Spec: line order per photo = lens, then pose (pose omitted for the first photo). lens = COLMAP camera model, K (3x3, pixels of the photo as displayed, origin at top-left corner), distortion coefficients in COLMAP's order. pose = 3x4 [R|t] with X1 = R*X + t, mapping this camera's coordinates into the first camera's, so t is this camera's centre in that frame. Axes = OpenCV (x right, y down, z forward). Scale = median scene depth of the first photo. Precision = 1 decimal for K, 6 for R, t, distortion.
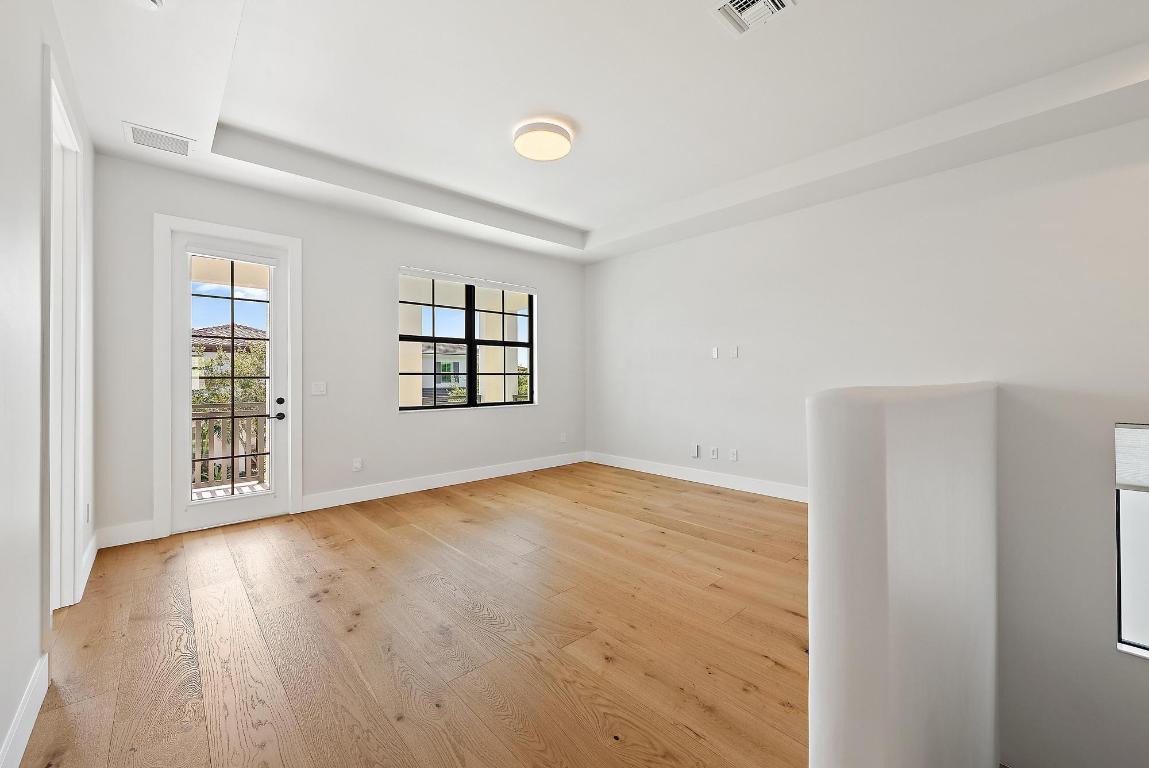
lens RADIAL K [[452.2, 0, 580.4], [0, 452.2, 381.2], [0, 0, 1]] dist [0.003635, 0.000064]
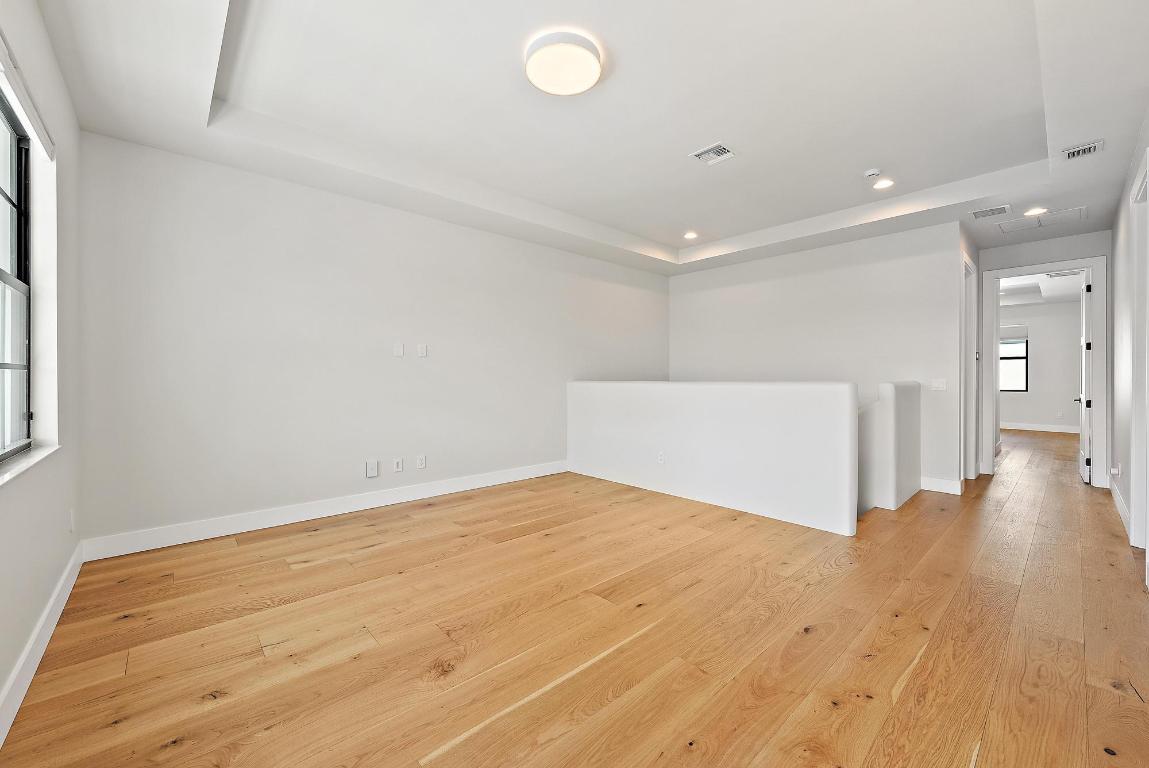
lens RADIAL K [[452.2, 0, 580.4], [0, 452.2, 381.2], [0, 0, 1]] dist [0.003635, 0.000064]
pose [[0.001188, -0.002048, 0.999997, -0.735536], [0.006084, 0.999979, 0.002041, -0.000761], [-0.999981, 0.006081, 0.001200, 0.851414]]
